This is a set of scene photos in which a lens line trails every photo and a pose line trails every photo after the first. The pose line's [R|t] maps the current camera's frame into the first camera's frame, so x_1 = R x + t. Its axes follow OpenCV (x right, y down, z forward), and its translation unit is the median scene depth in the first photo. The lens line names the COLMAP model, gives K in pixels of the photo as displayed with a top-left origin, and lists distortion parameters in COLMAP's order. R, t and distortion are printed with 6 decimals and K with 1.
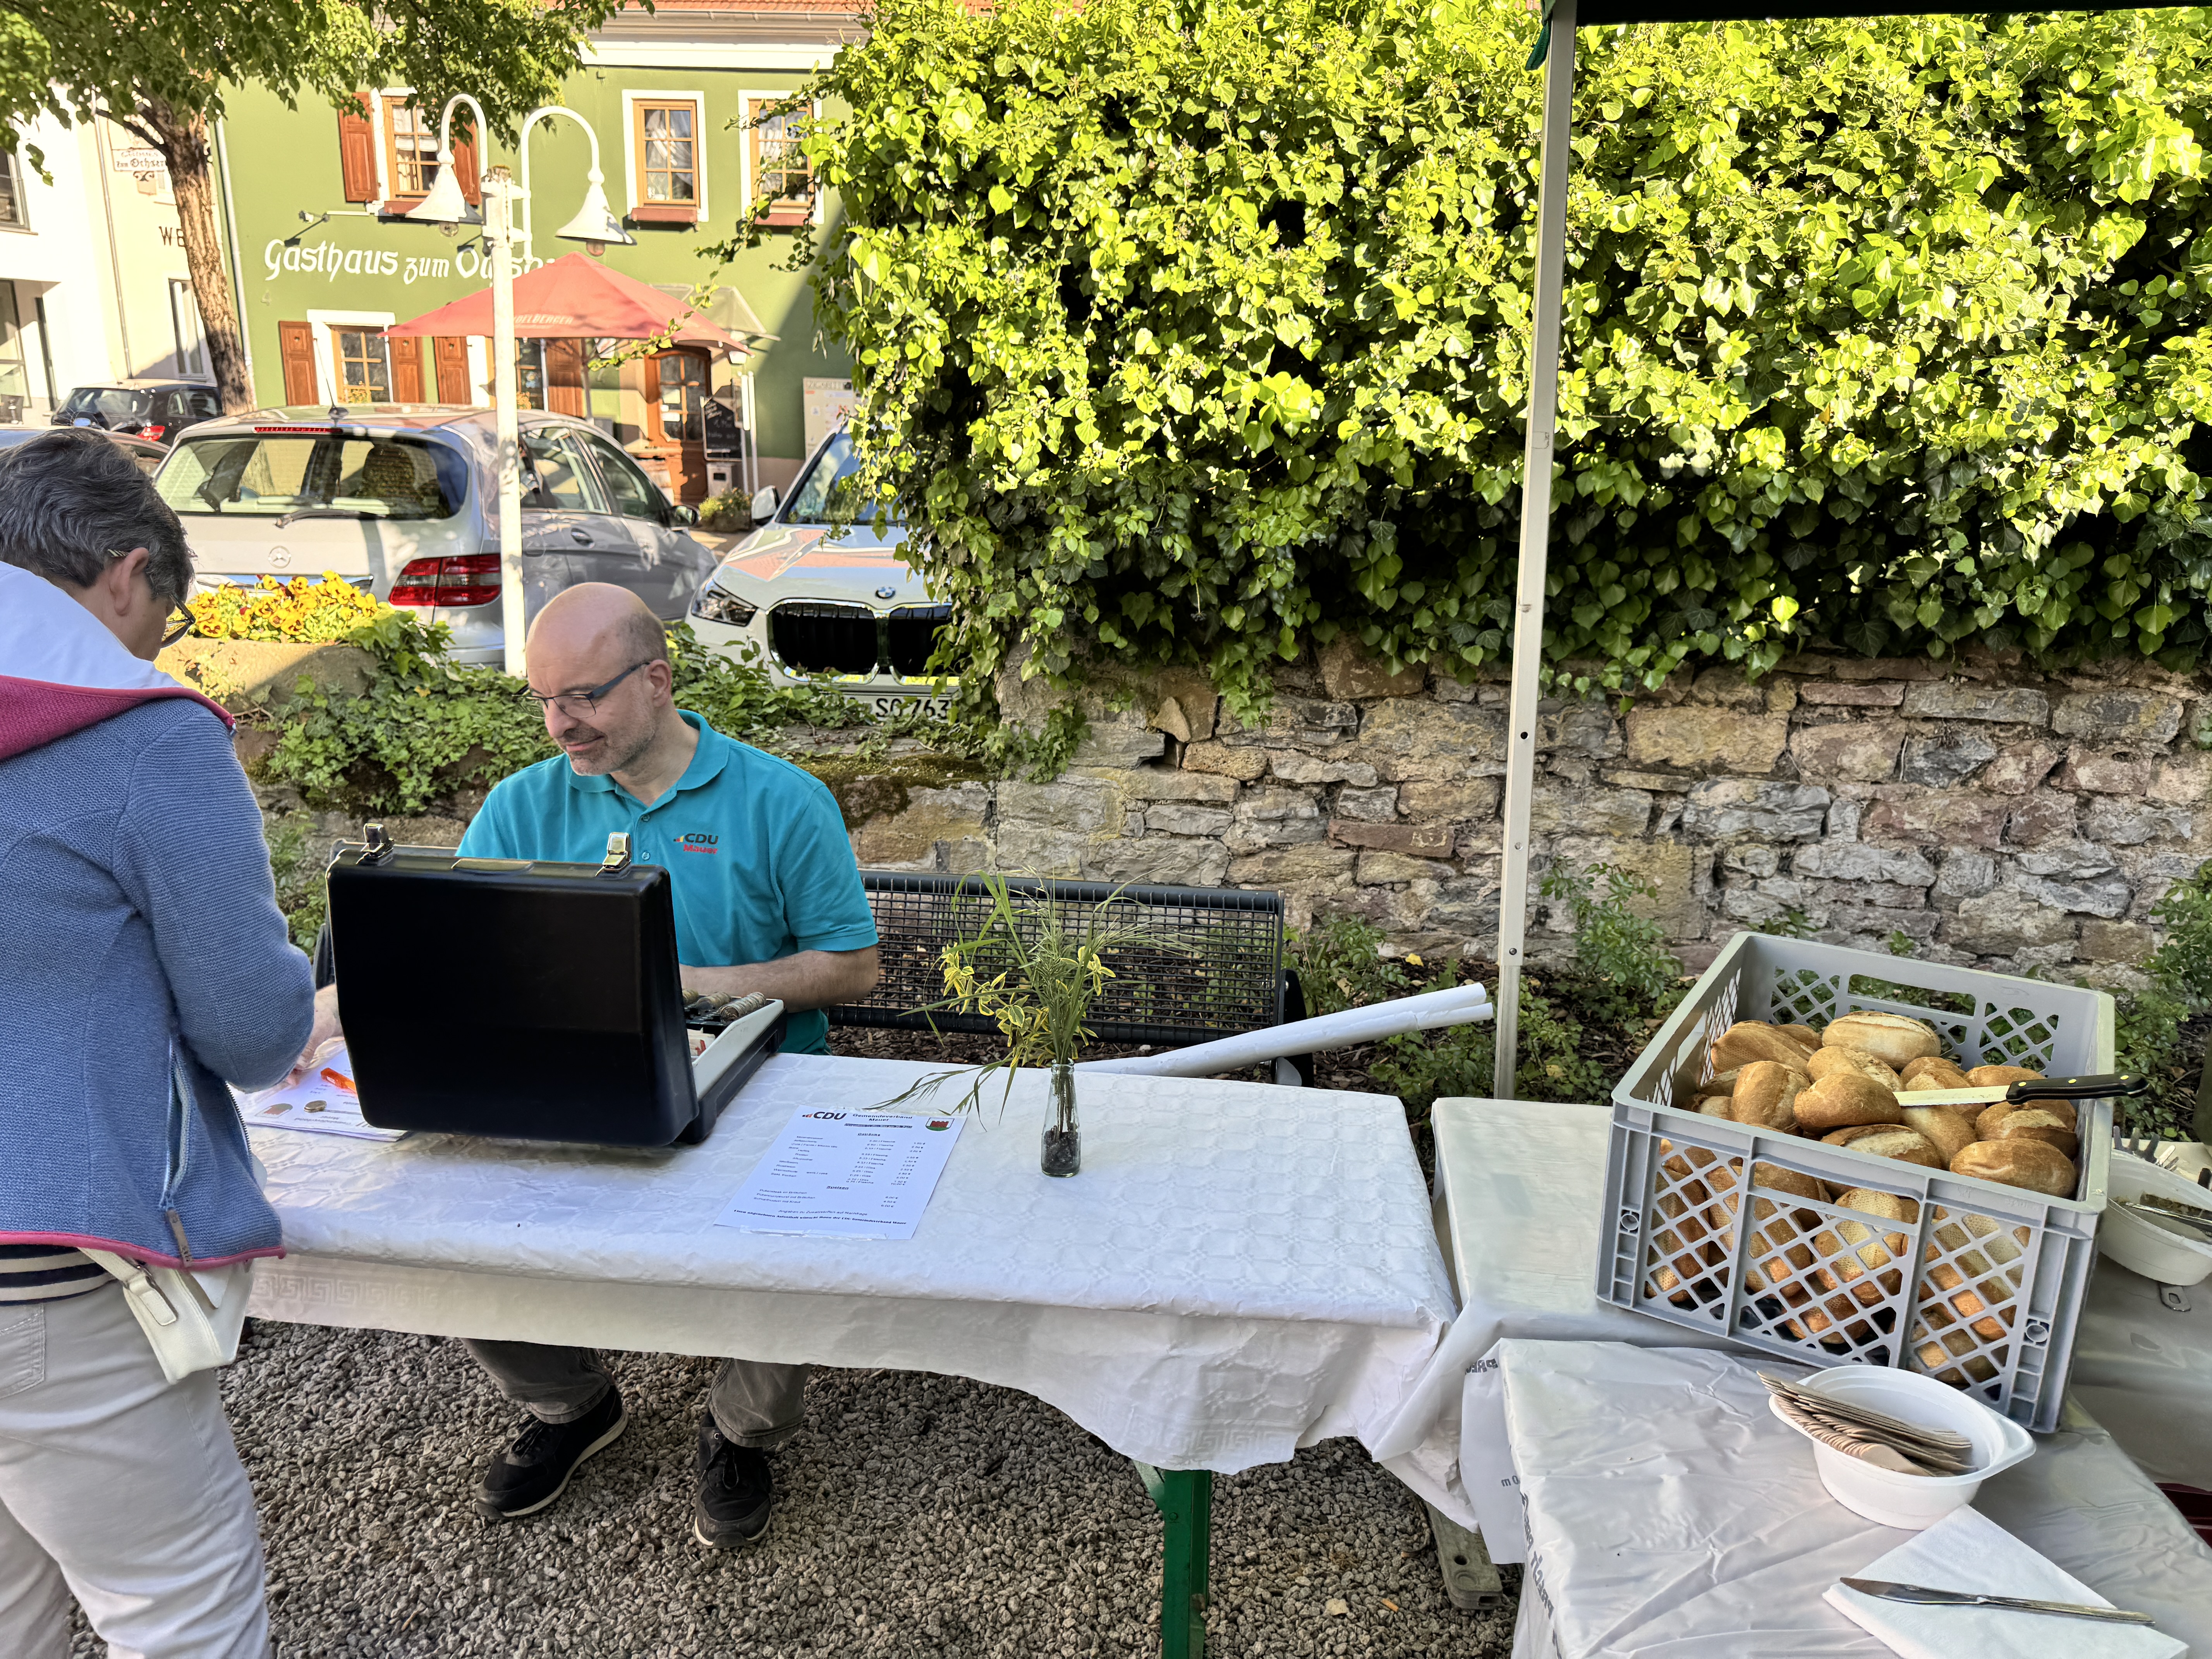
lens RADIAL K [[1541.1, 0, 1109.9], [0, 1541.1, 838.9], [0, 0, 1]] dist [0.053043, -0.051912]
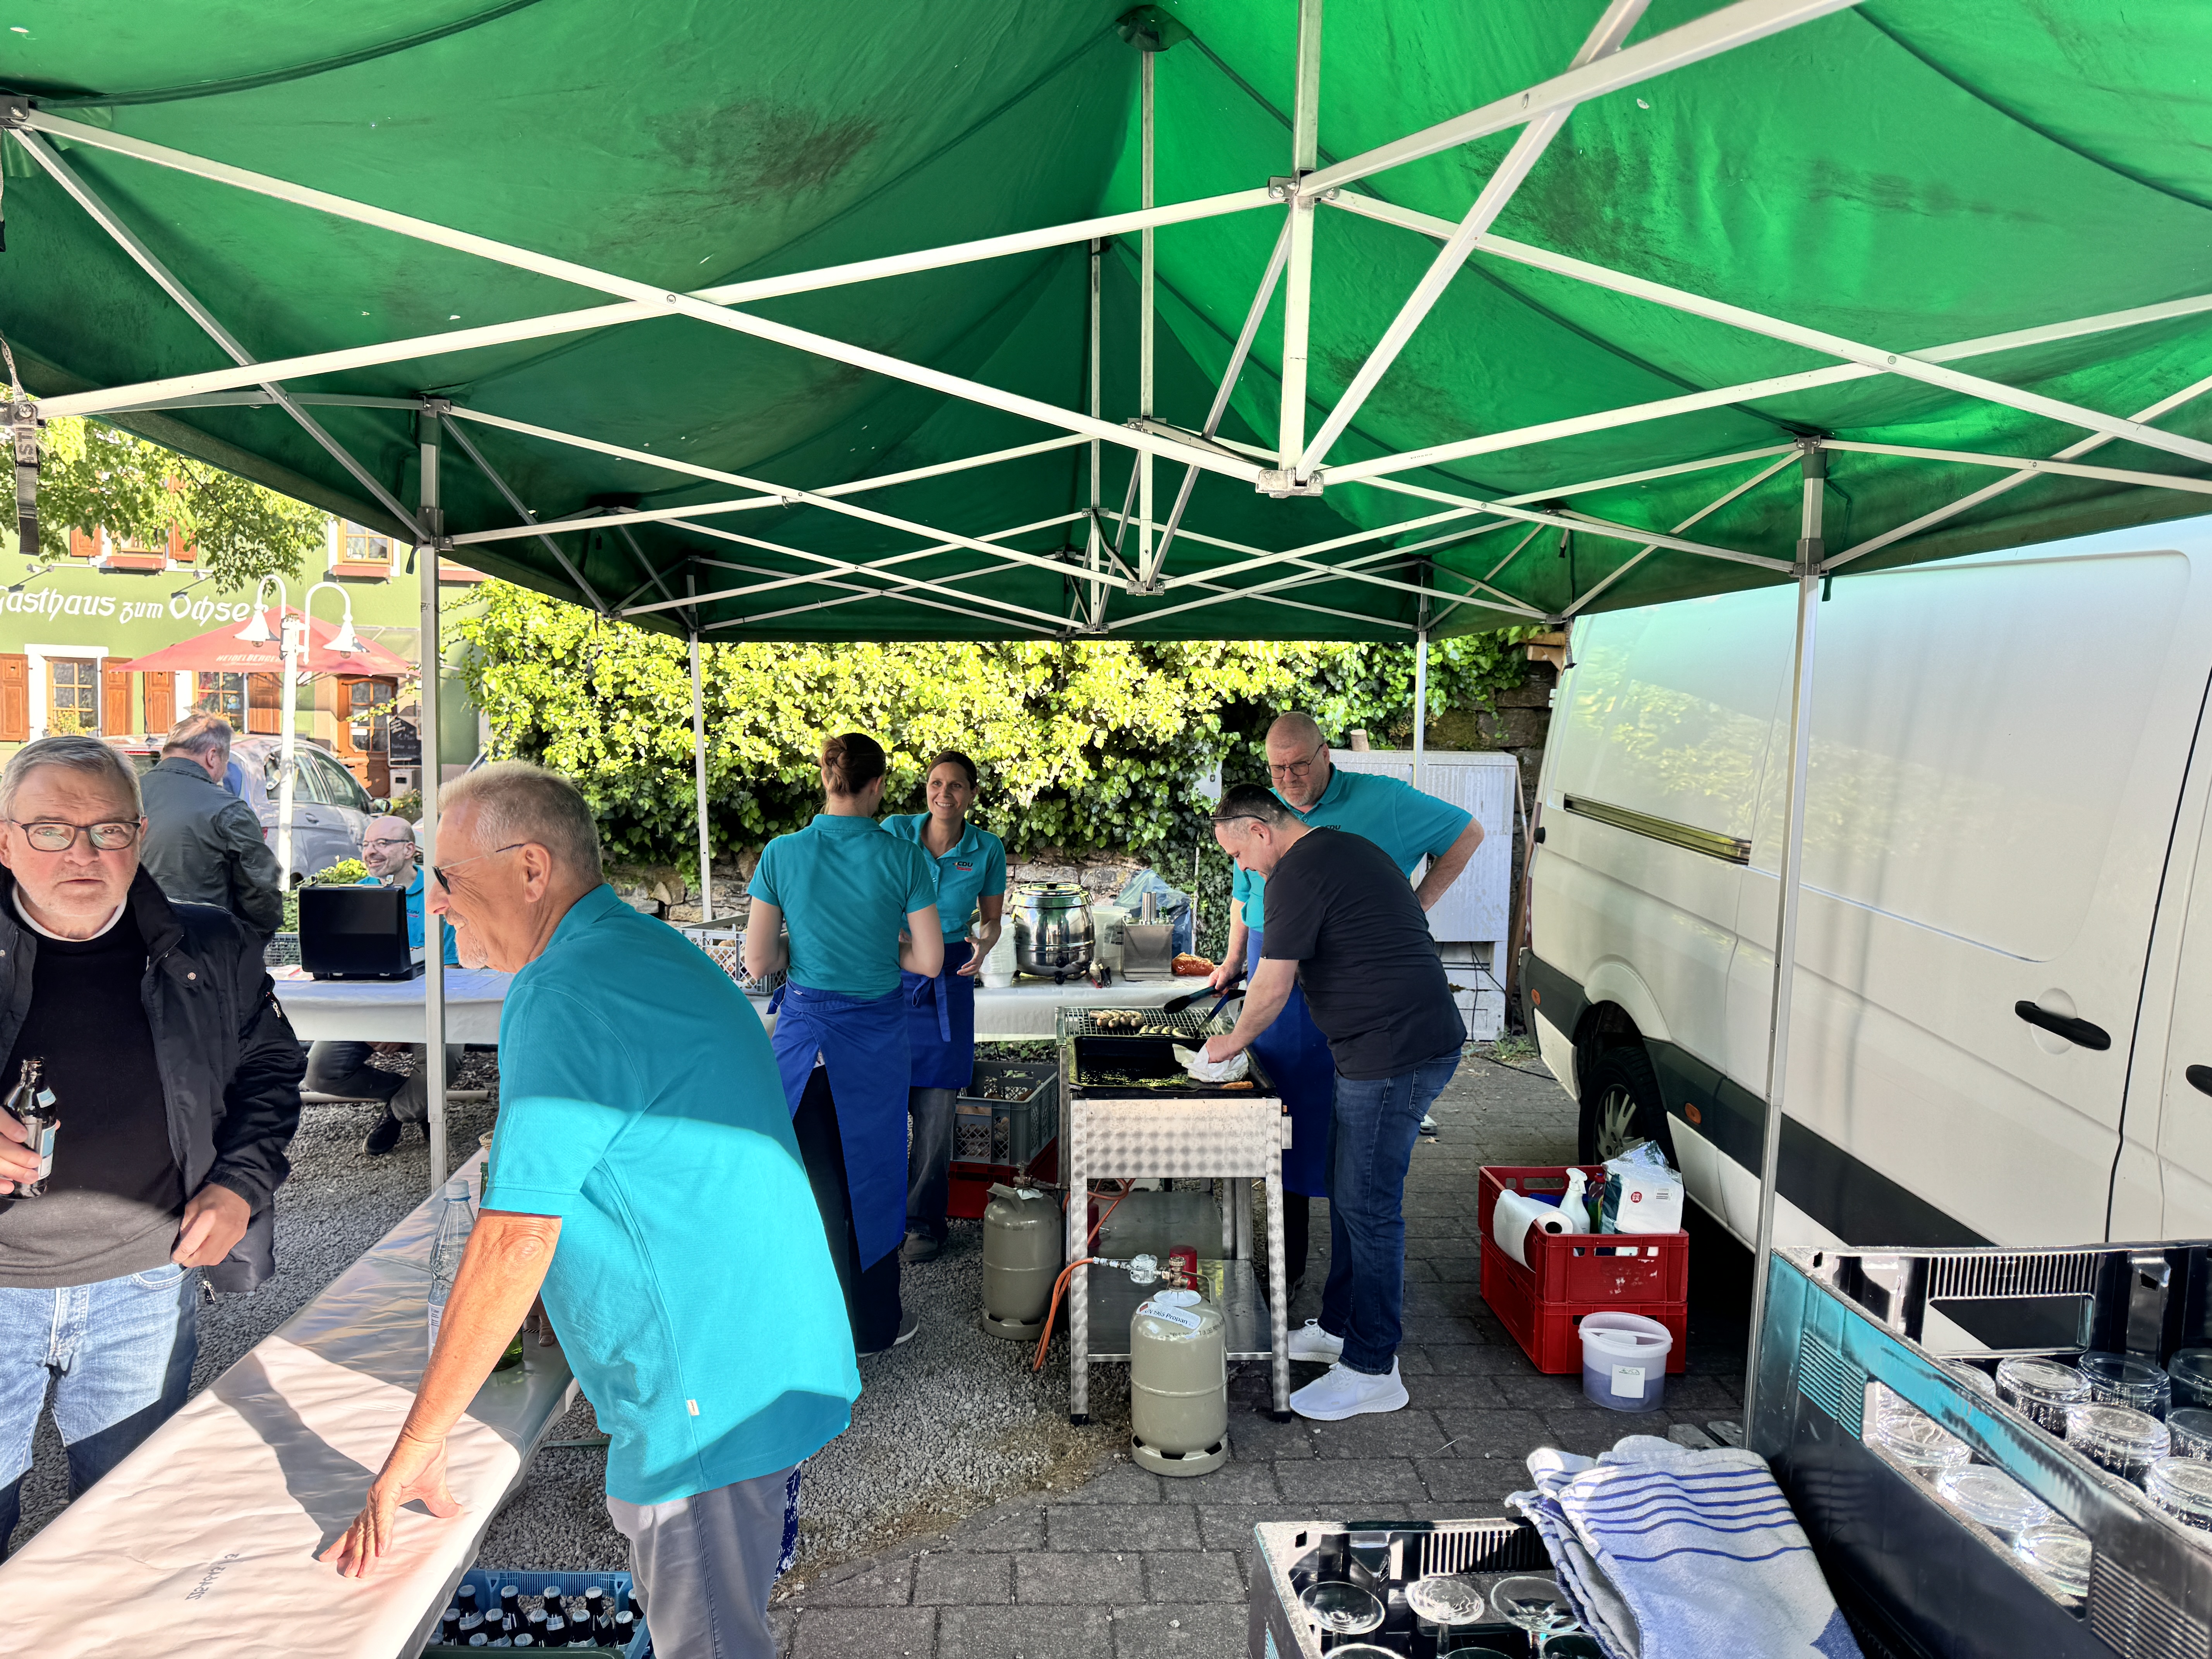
lens RADIAL K [[1529.9, 0, 1106.0], [0, 1529.9, 829.5], [0, 0, 1]] dist [0.108114, -0.168173]
pose [[0.982046, -0.015961, 0.187964, 0.277188], [0.052335, 0.980352, -0.190184, 0.298605], [-0.181236, 0.196607, 0.963587, -1.223836]]
